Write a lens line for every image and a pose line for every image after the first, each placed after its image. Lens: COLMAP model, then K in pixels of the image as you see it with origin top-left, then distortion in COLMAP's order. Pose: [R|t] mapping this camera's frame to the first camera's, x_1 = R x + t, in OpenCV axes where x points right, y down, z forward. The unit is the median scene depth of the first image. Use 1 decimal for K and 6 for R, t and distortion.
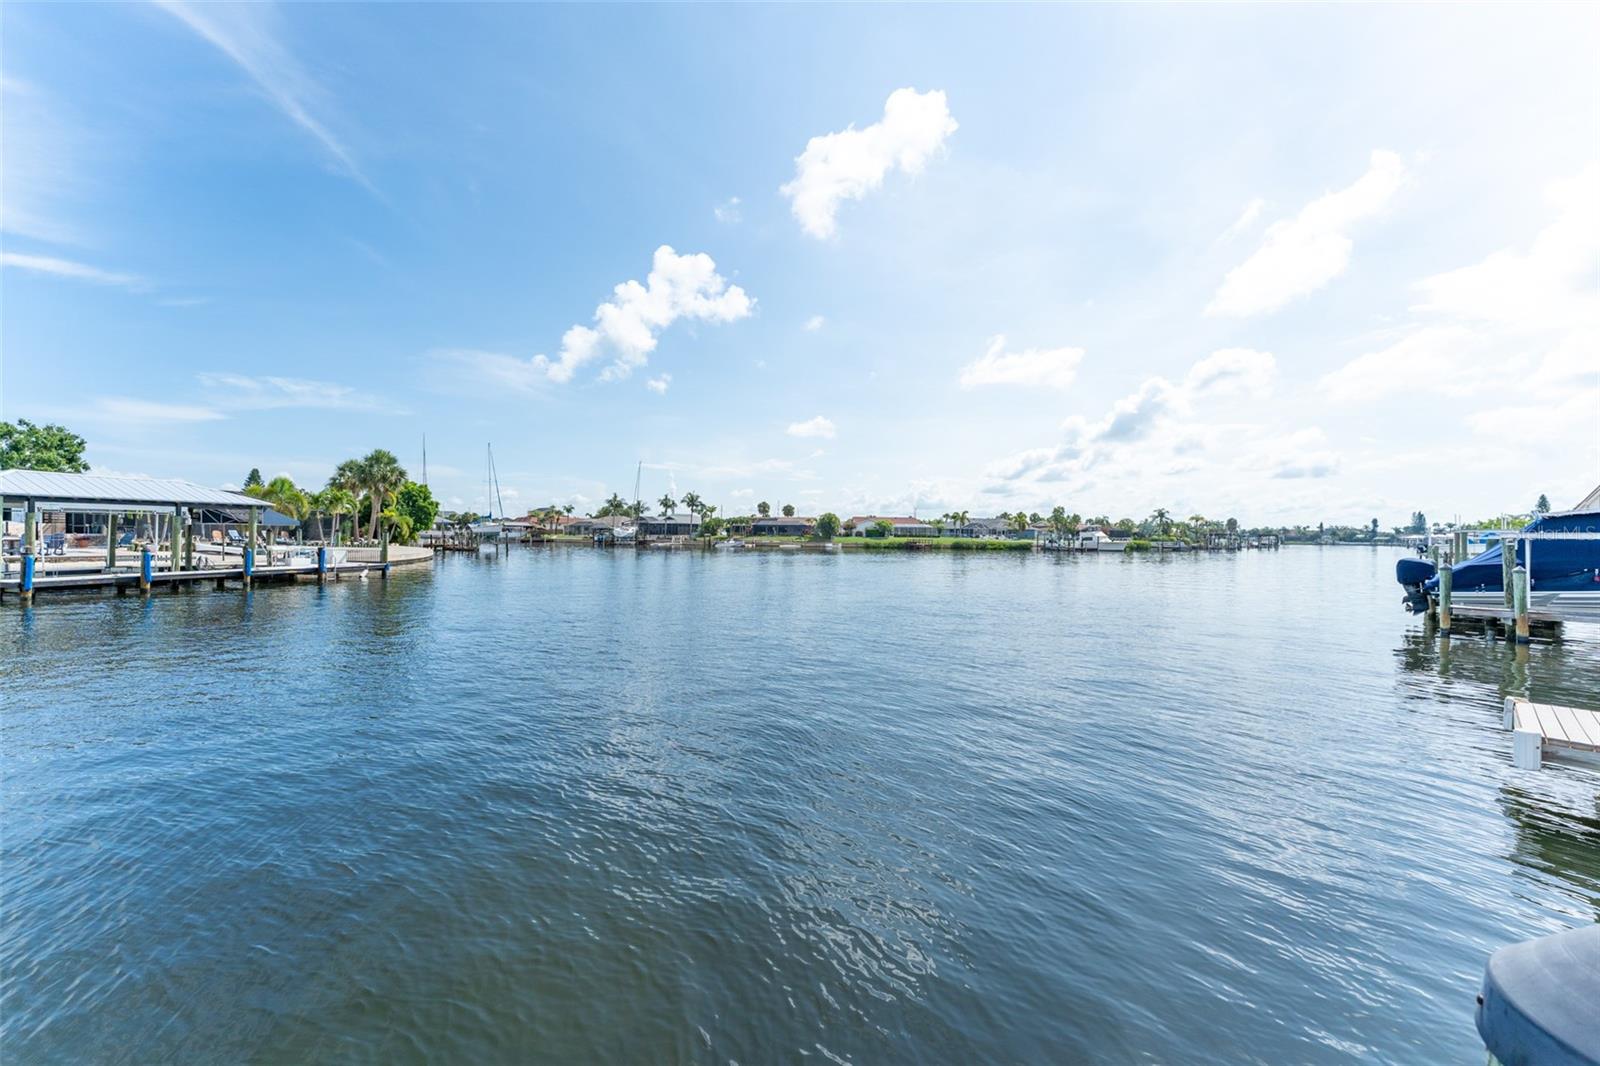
lens RADIAL K [[631.7, 0, 803.0], [0, 631.7, 531.7], [0, 0, 1]] dist [-0.006511, -0.000468]
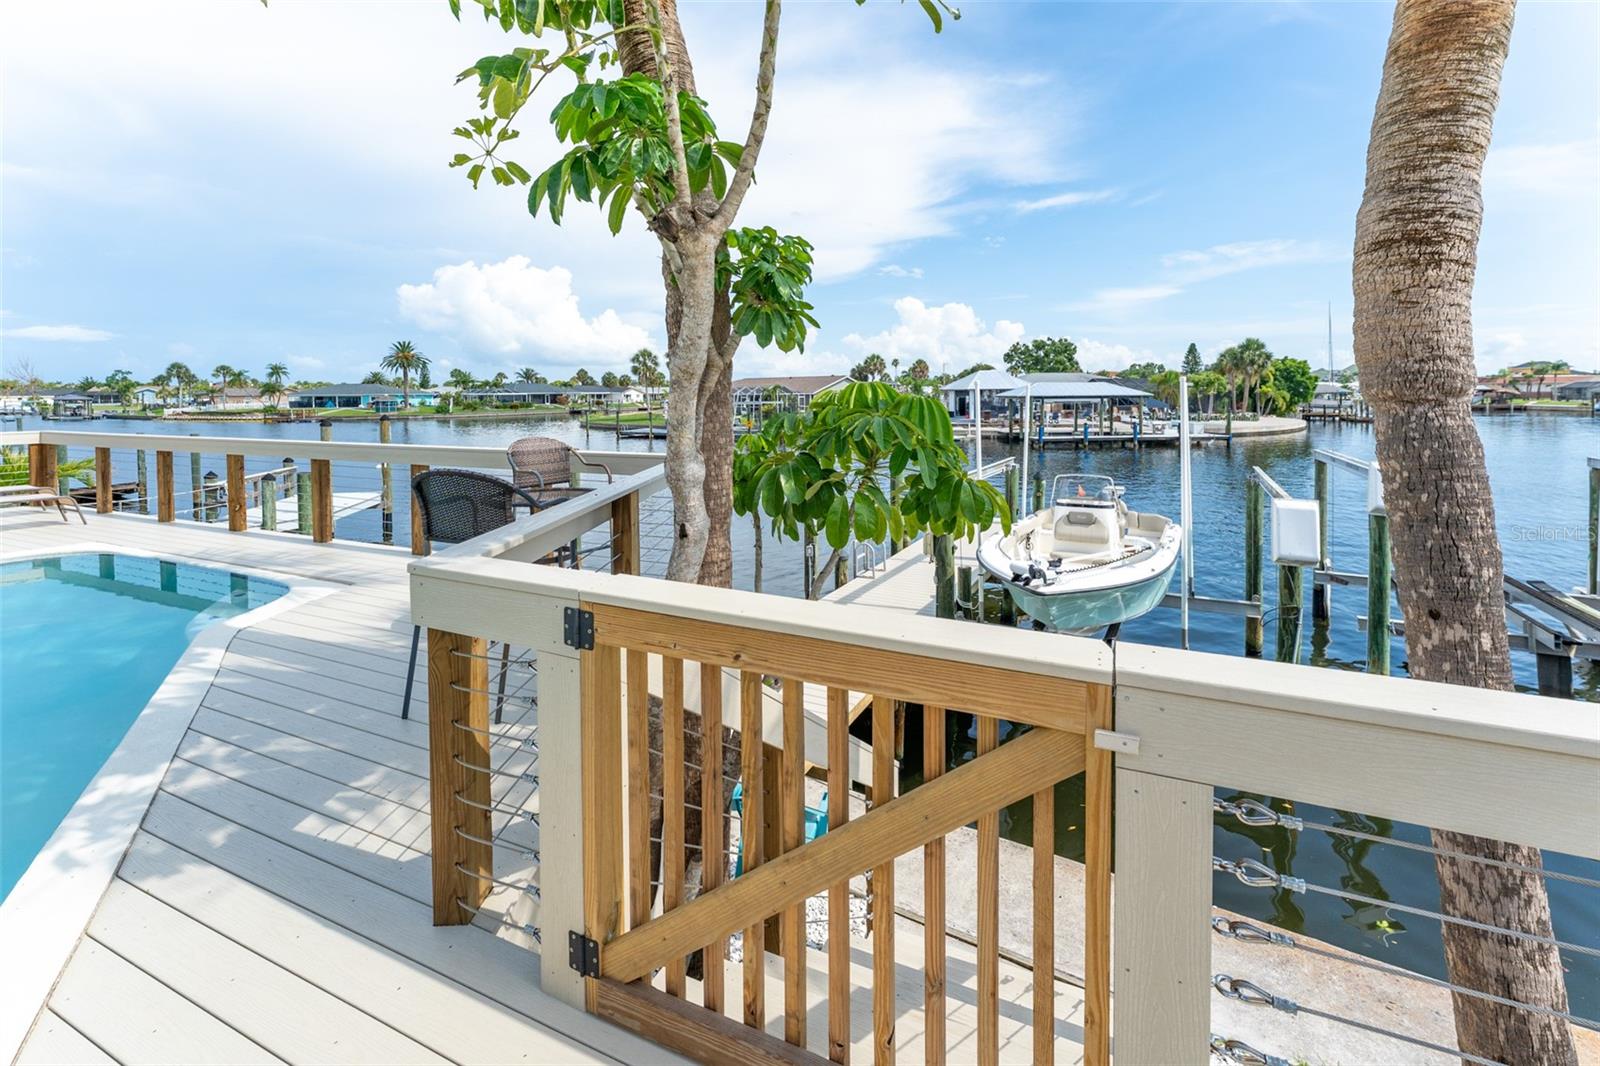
lens RADIAL K [[662.2, 0, 816.6], [0, 662.2, 404.0], [0, 0, 1]] dist [0.003429, 0.000052]
pose [[0.318244, 0.004831, -0.947996, 0.239139], [0.012382, 0.999881, 0.009252, -0.025098], [0.947928, -0.014682, 0.318146, -0.163318]]
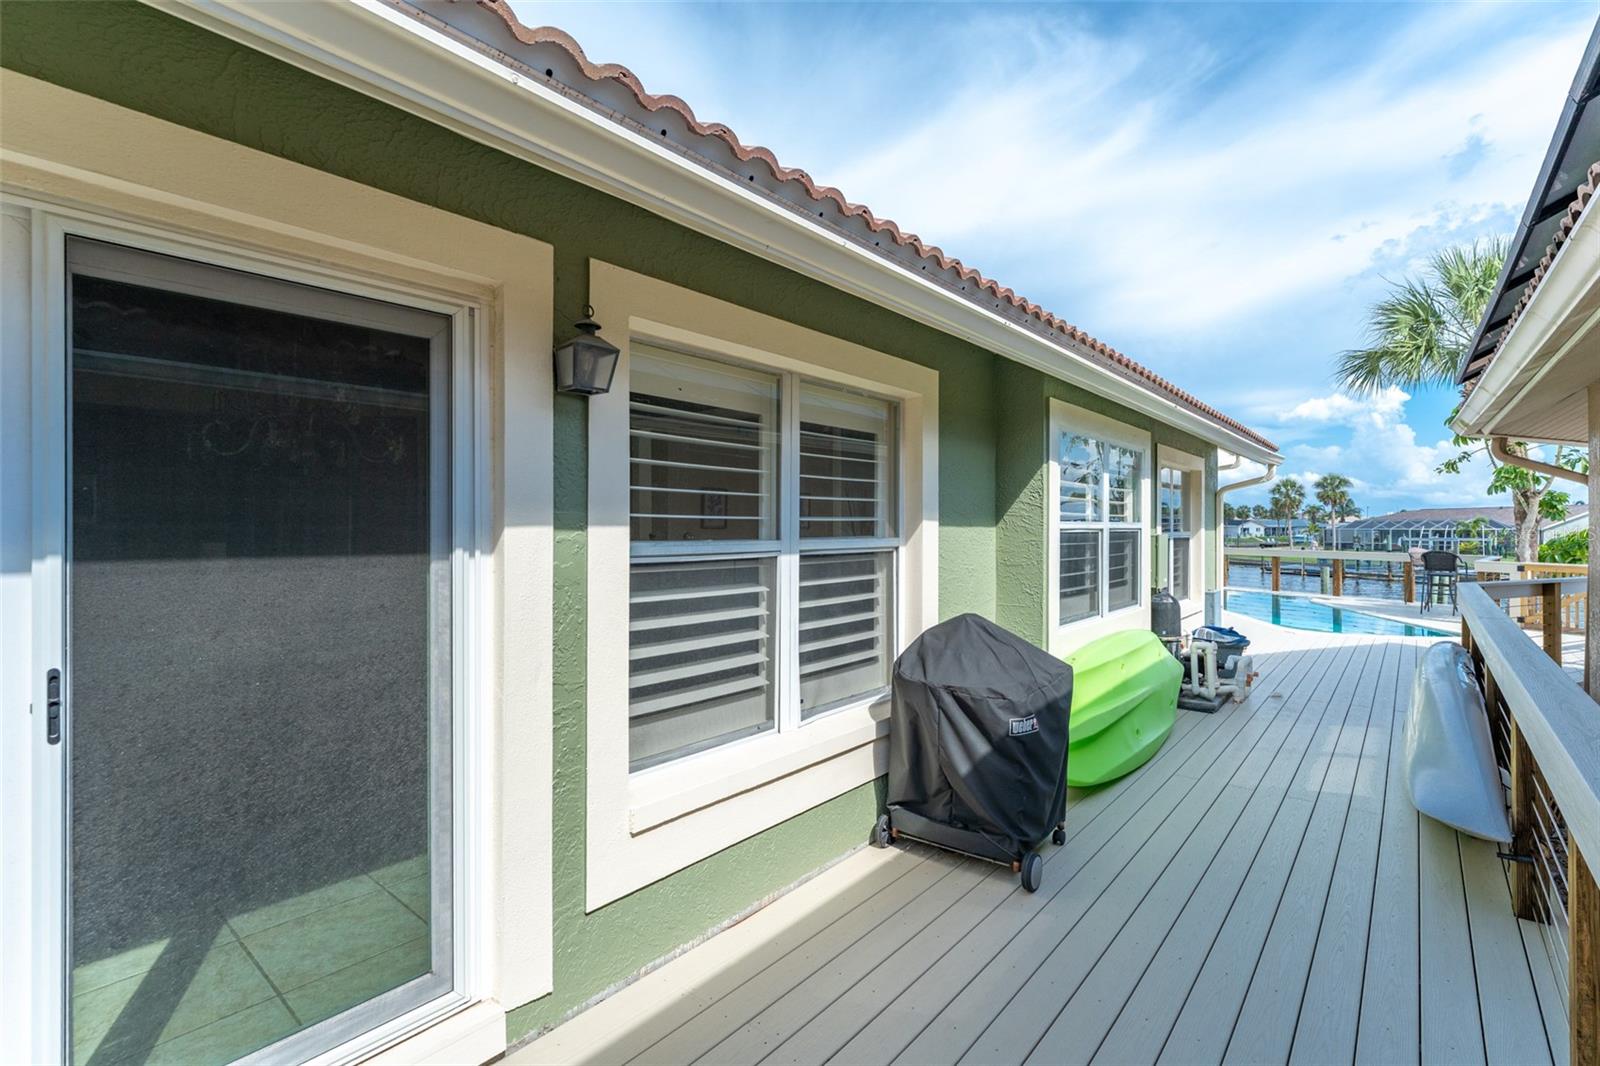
lens RADIAL K [[724.7, 0, 802.9], [0, 724.7, 524.1], [0, 0, 1]] dist [-0.032678, 0.008326]
pose [[-0.468302, -0.012886, -0.883474, 0.453323], [-0.001534, 0.999904, -0.013771, -0.024851], [0.883567, -0.005094, -0.468277, -0.240076]]
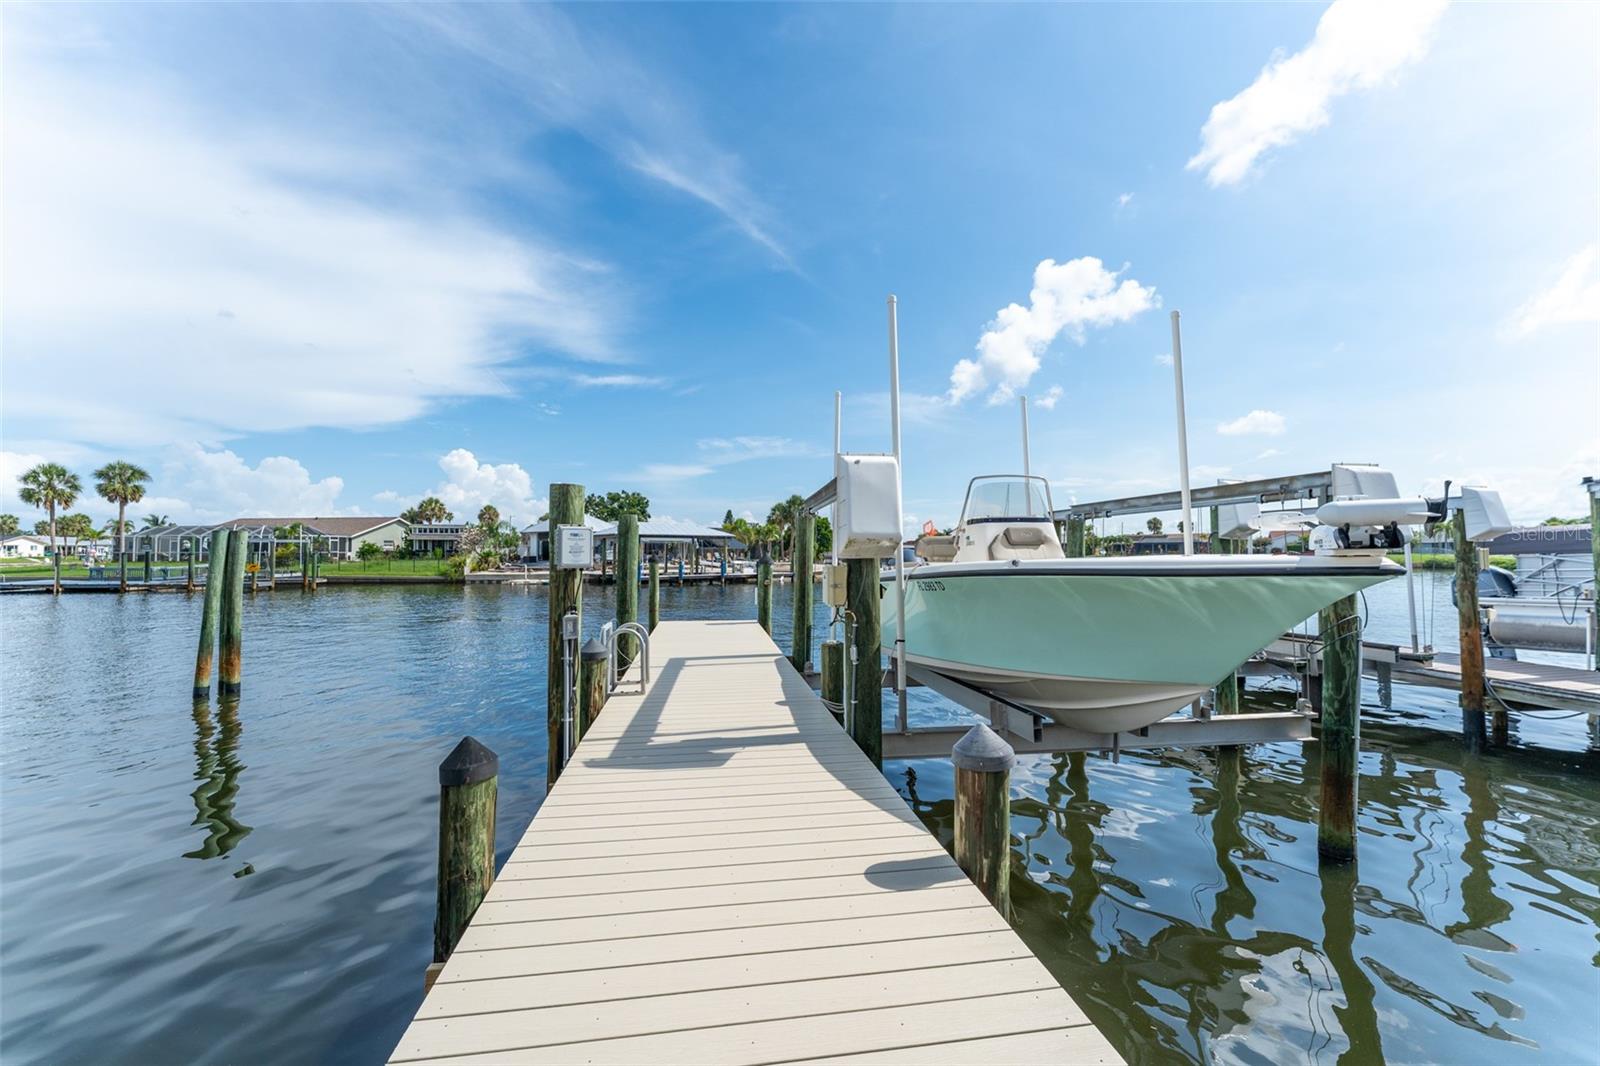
lens RADIAL K [[636.9, 0, 773.9], [0, 636.9, 527.0], [0, 0, 1]] dist [-0.000208, 0.000097]
pose [[0.795566, -0.036174, -0.604786, 0.145841], [0.010779, 0.998903, -0.045567, 0.006419], [0.605771, 0.029733, 0.795083, -0.155073]]
